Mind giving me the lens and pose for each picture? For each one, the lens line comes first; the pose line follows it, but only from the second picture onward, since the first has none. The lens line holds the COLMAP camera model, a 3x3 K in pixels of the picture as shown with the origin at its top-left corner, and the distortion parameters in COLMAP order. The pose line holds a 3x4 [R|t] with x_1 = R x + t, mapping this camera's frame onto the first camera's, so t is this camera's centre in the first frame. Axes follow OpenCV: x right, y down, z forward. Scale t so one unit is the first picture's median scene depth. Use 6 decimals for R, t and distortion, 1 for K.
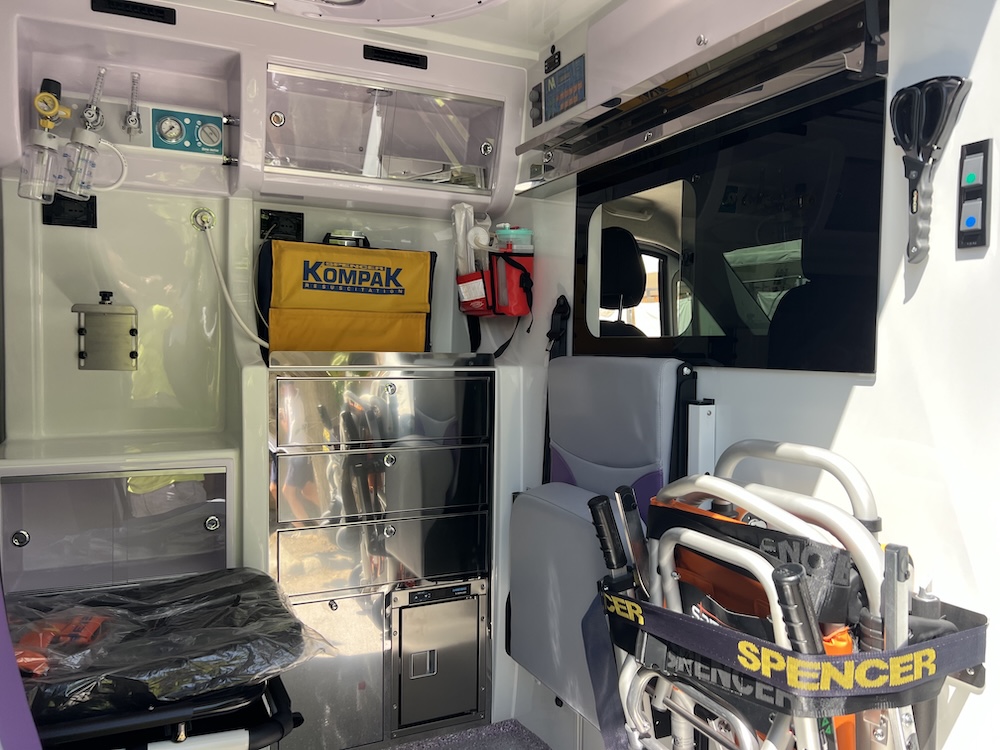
lens RADIAL K [[757.2, 0, 500.9], [0, 757.2, 371.1], [0, 0, 1]] dist [0.006201, -0.004488]
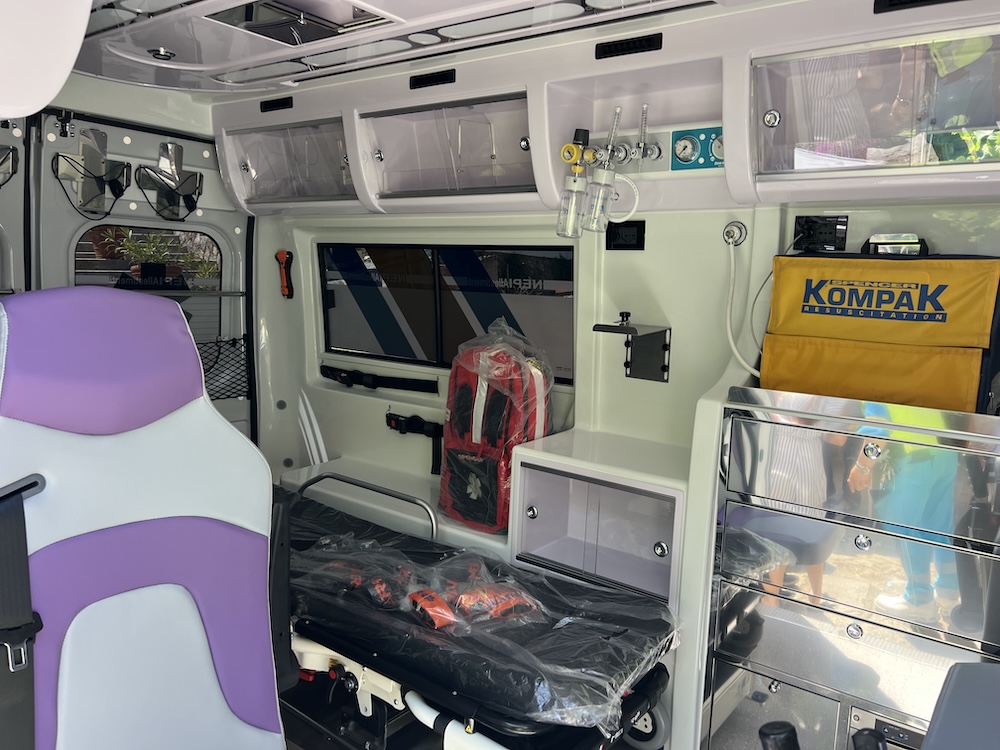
lens RADIAL K [[757.2, 0, 501.0], [0, 757.2, 379.7], [0, 0, 1]] dist [0.006201, -0.004488]
pose [[0.458640, 0.121483, -0.880279, 0.335911], [-0.053991, 0.992591, 0.108852, -0.106823], [0.886980, -0.002397, 0.461801, 0.305427]]
